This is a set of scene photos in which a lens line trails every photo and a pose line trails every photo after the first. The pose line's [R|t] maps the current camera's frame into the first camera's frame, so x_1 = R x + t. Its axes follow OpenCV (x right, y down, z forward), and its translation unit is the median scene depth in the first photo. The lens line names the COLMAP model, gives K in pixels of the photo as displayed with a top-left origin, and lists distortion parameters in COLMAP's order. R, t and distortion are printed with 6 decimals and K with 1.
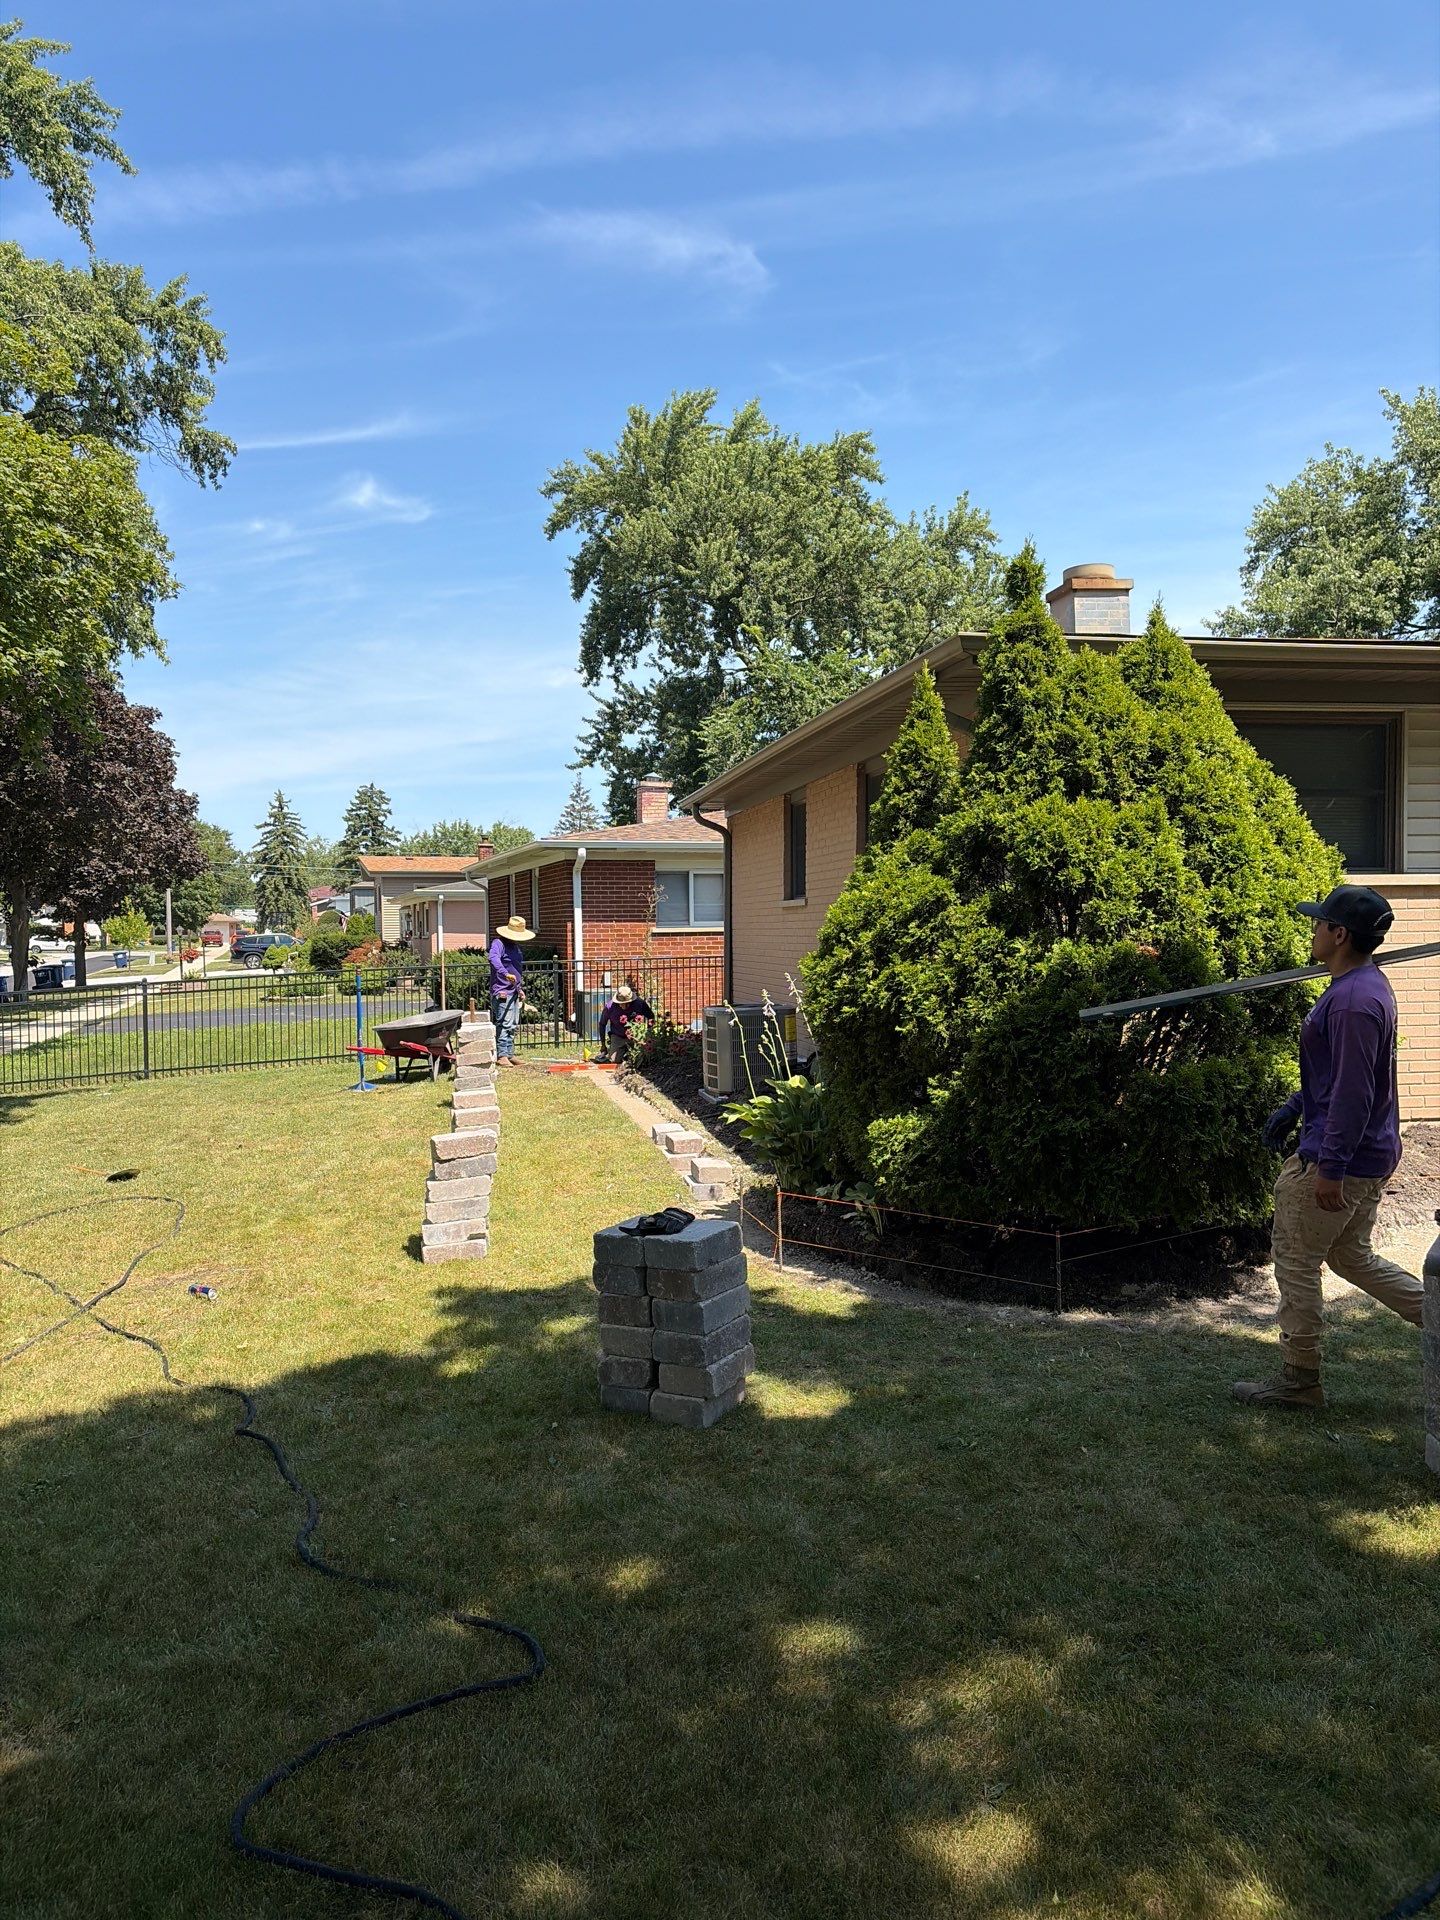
lens RADIAL K [[1435.9, 0, 709.7], [0, 1435.9, 971.7], [0, 0, 1]] dist [0.058718, -0.064332]
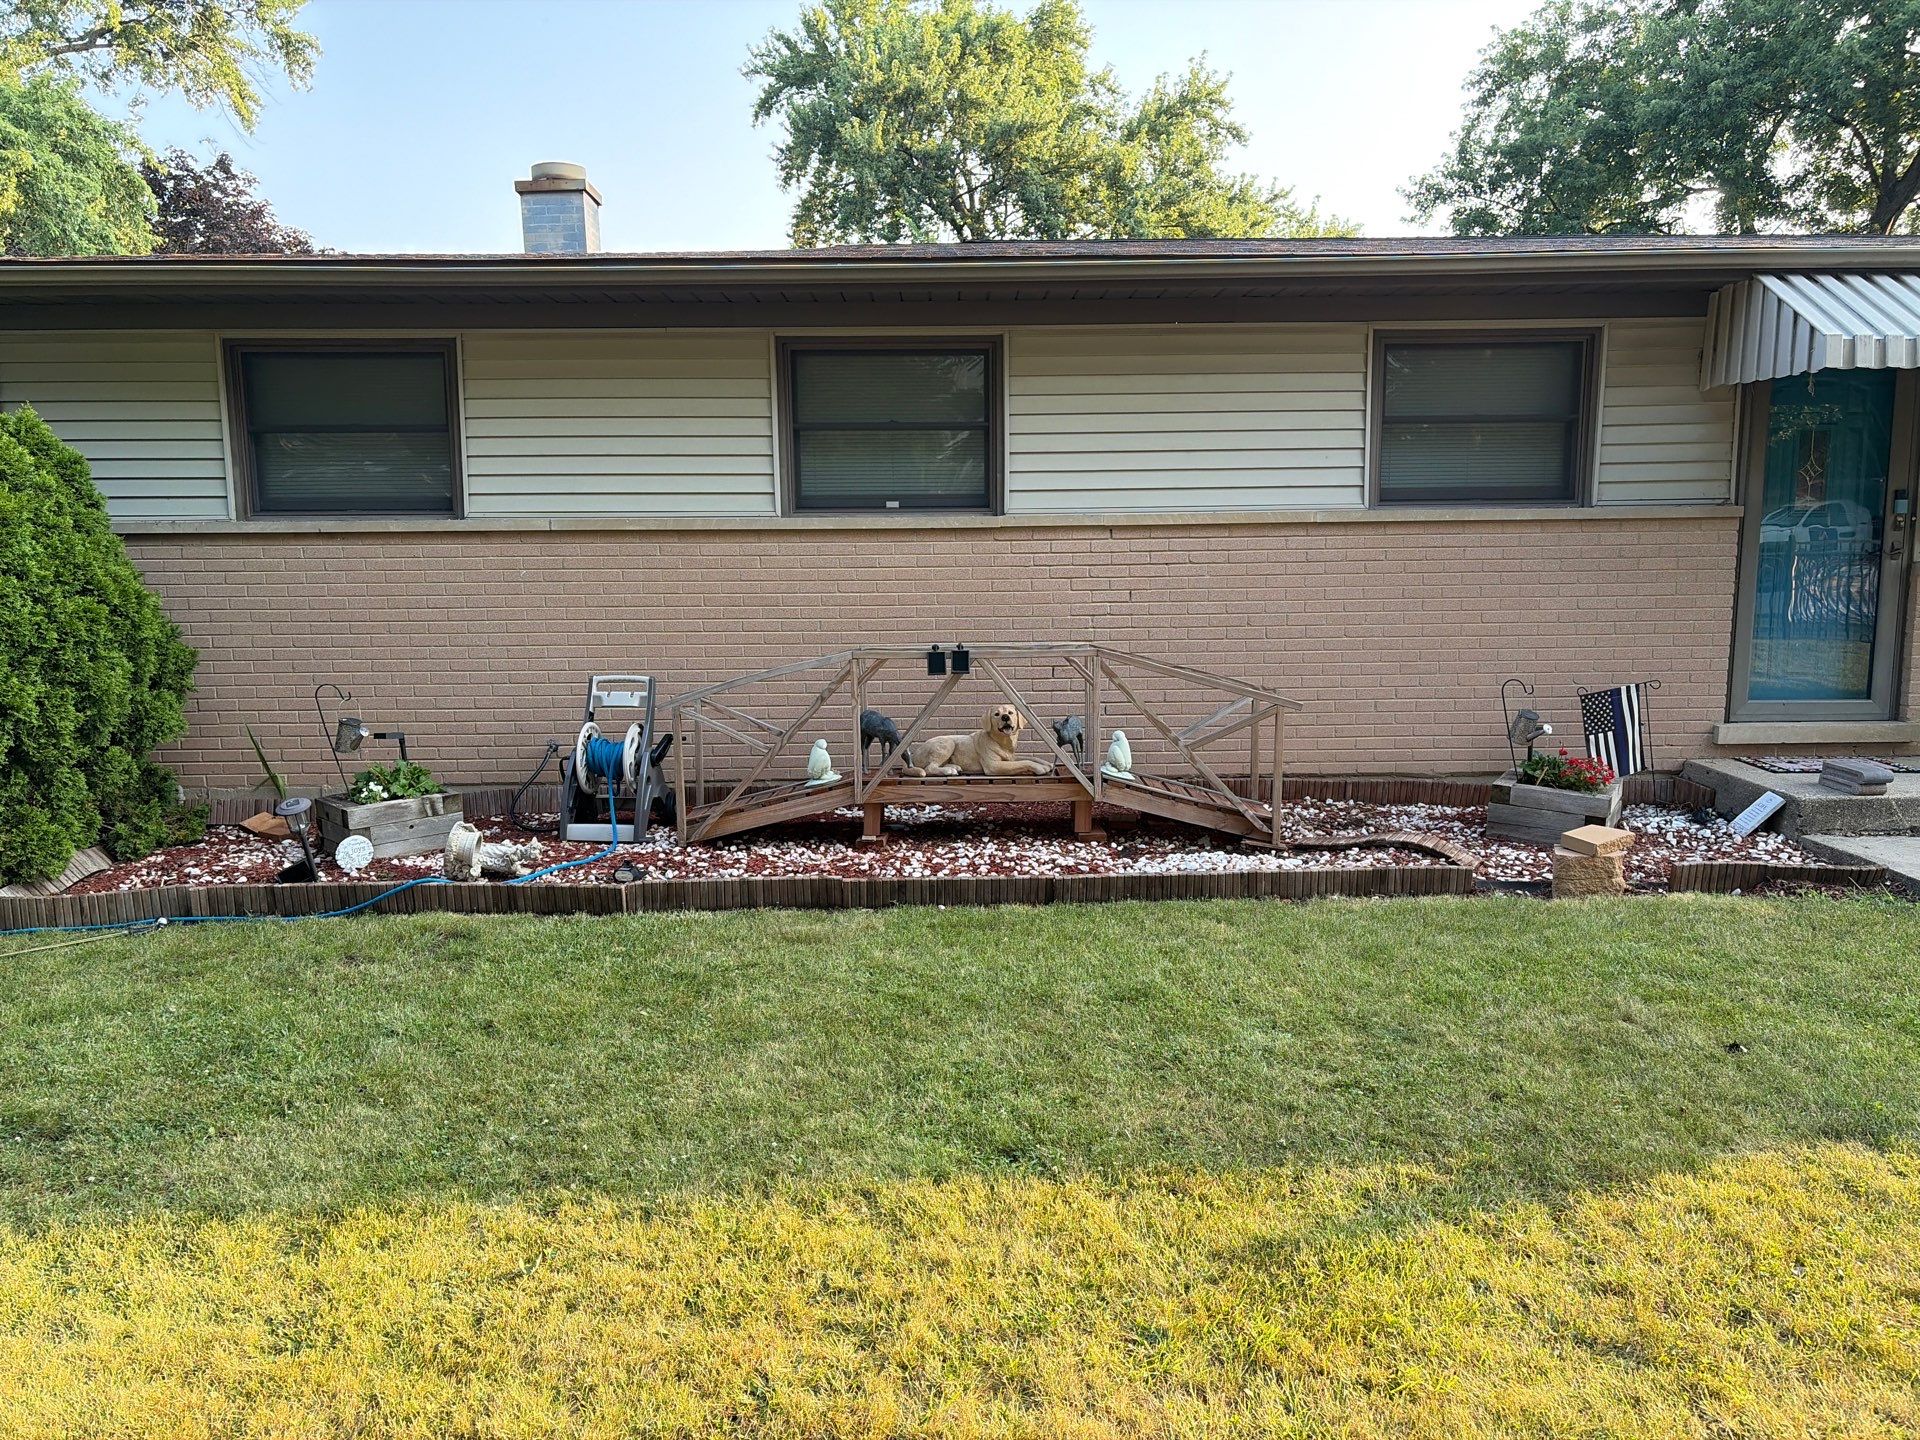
lens RADIAL K [[1435.3, 0, 961.3], [0, 1435.3, 735.8], [0, 0, 1]] dist [0.051892, -0.046023]
pose [[0.987540, 0.022692, -0.155723, 1.246493], [-0.004565, 0.993264, 0.115787, -0.050609], [0.157301, -0.113633, 0.980991, 0.184811]]
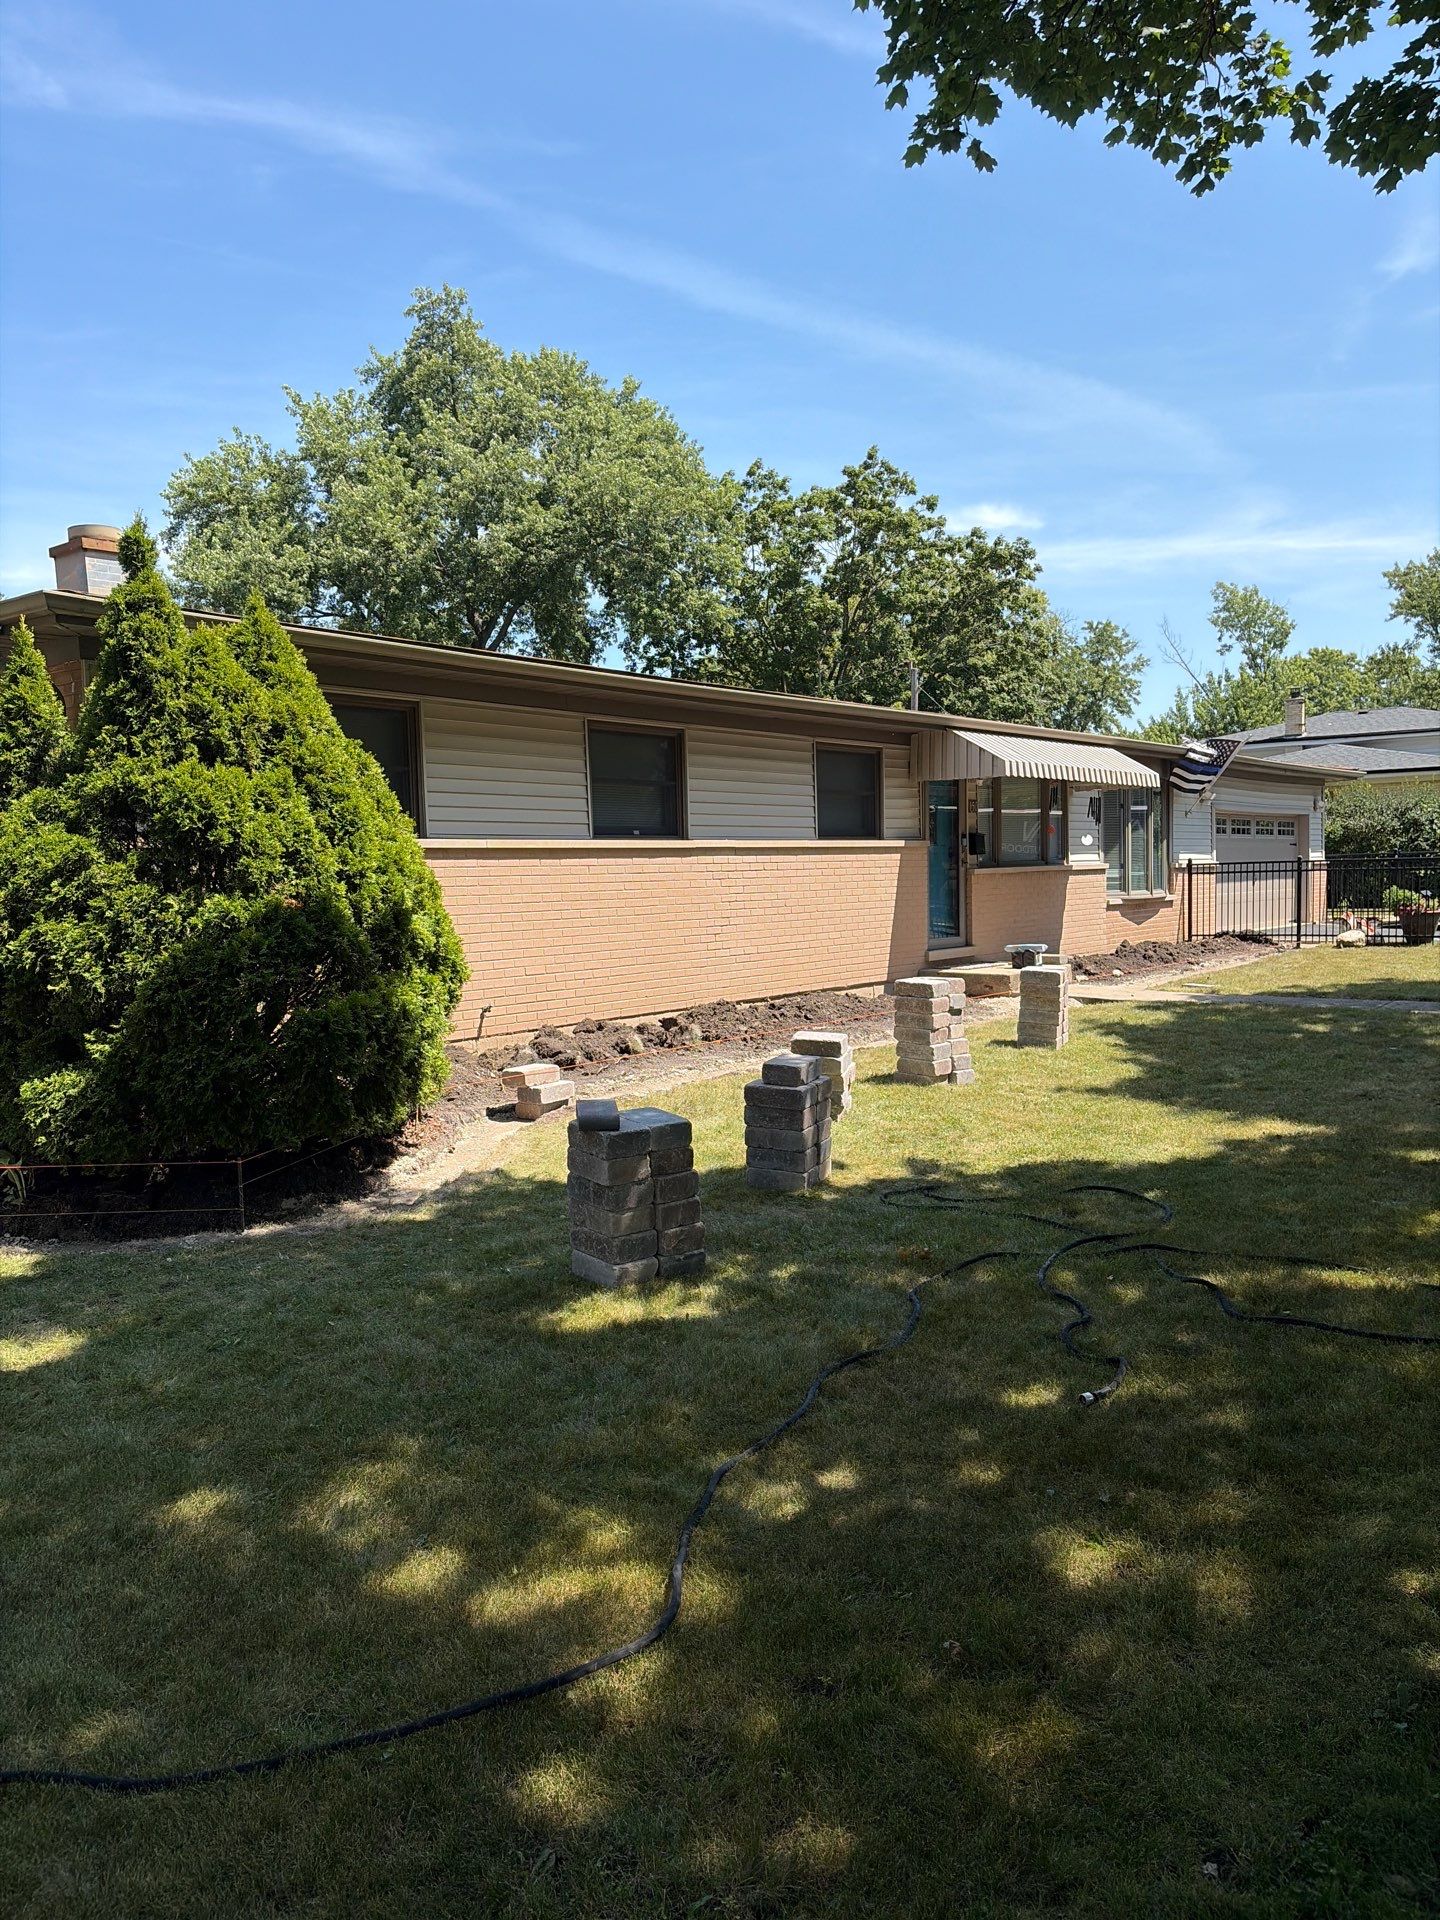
lens RADIAL K [[1435.9, 0, 696.9], [0, 1435.9, 966.1], [0, 0, 1]] dist [0.058718, -0.064332]
pose [[0.753956, -0.051877, 0.654873, -0.181522], [0.037946, 0.998652, 0.035424, 0.005914], [-0.655828, -0.001858, 0.754908, -0.057175]]
